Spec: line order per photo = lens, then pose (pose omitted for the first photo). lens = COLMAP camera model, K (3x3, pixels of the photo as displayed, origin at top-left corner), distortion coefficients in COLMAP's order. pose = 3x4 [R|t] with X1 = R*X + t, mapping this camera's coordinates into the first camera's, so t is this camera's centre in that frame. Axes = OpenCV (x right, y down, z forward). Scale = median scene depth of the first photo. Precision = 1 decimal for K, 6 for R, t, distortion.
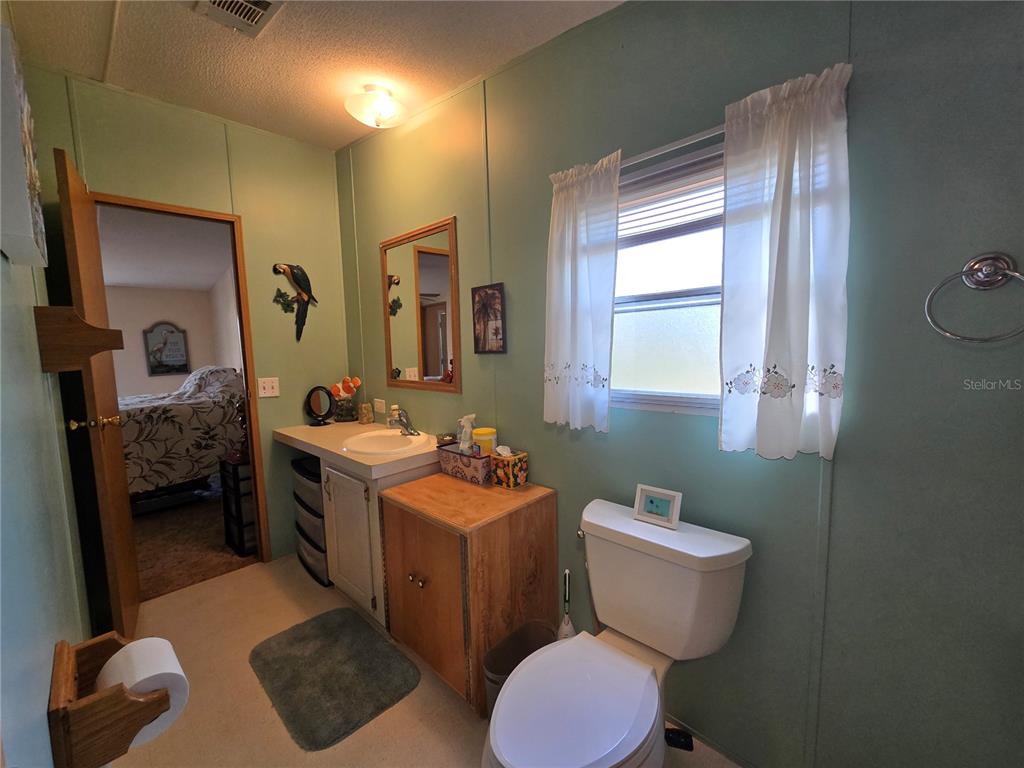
lens RADIAL K [[395.1, 0, 493.7], [0, 395.1, 381.0], [0, 0, 1]] dist [-0.001273, -0.000063]
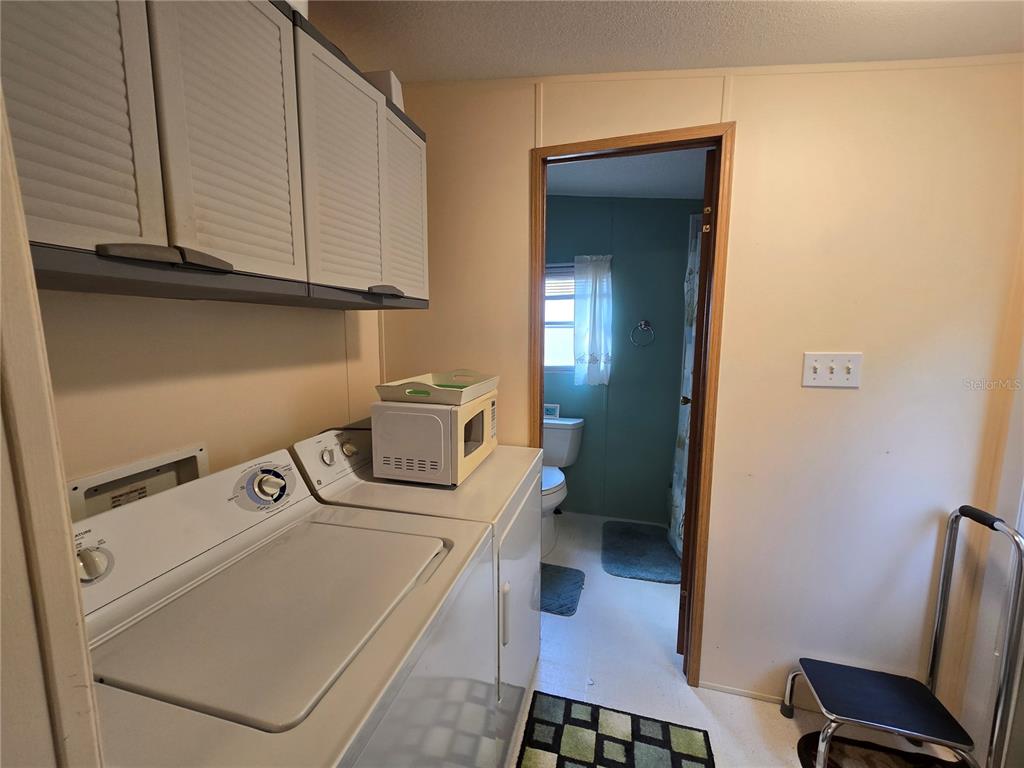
lens RADIAL K [[420.8, 0, 498.5], [0, 420.8, 384.4], [0, 0, 1]] dist [-0.004149, -0.000195]
pose [[0.896172, -0.027942, 0.442826, -0.907828], [0.014866, 0.999346, 0.032972, 0.055175], [-0.443457, -0.022965, 0.896001, -1.040611]]
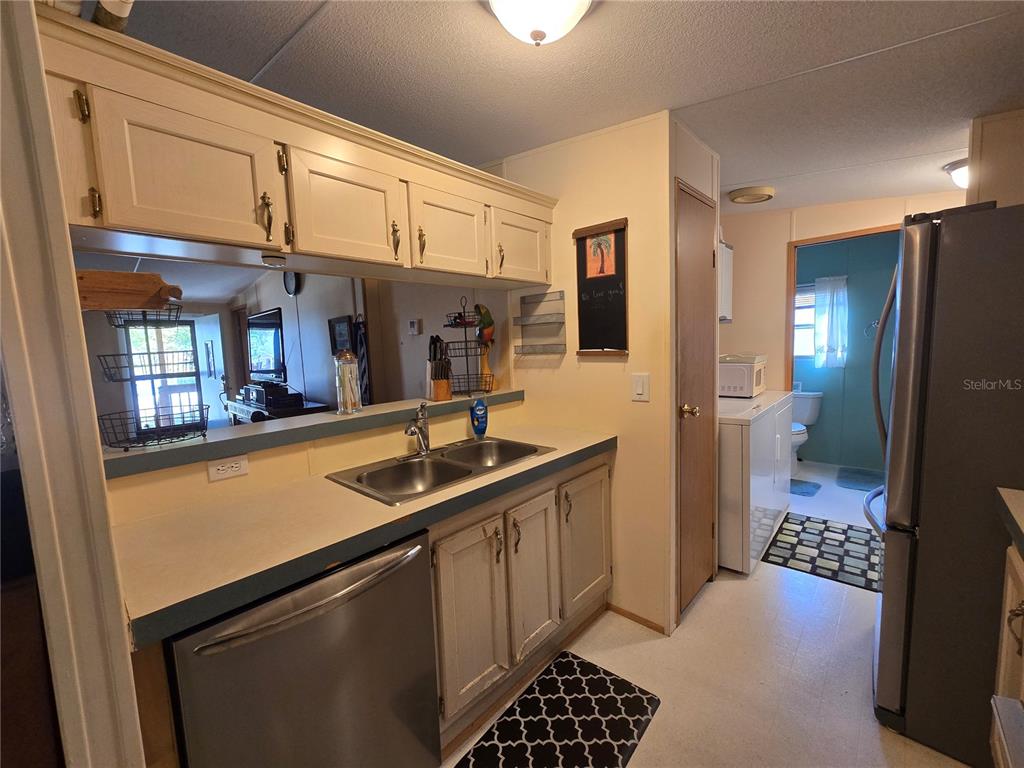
lens RADIAL K [[420.8, 0, 498.5], [0, 420.8, 384.4], [0, 0, 1]] dist [-0.004149, -0.000195]
pose [[0.999844, -0.011449, -0.013441, -1.924283], [0.011542, 0.999909, 0.006933, 0.215433], [0.013360, -0.007087, 0.999886, -2.448392]]
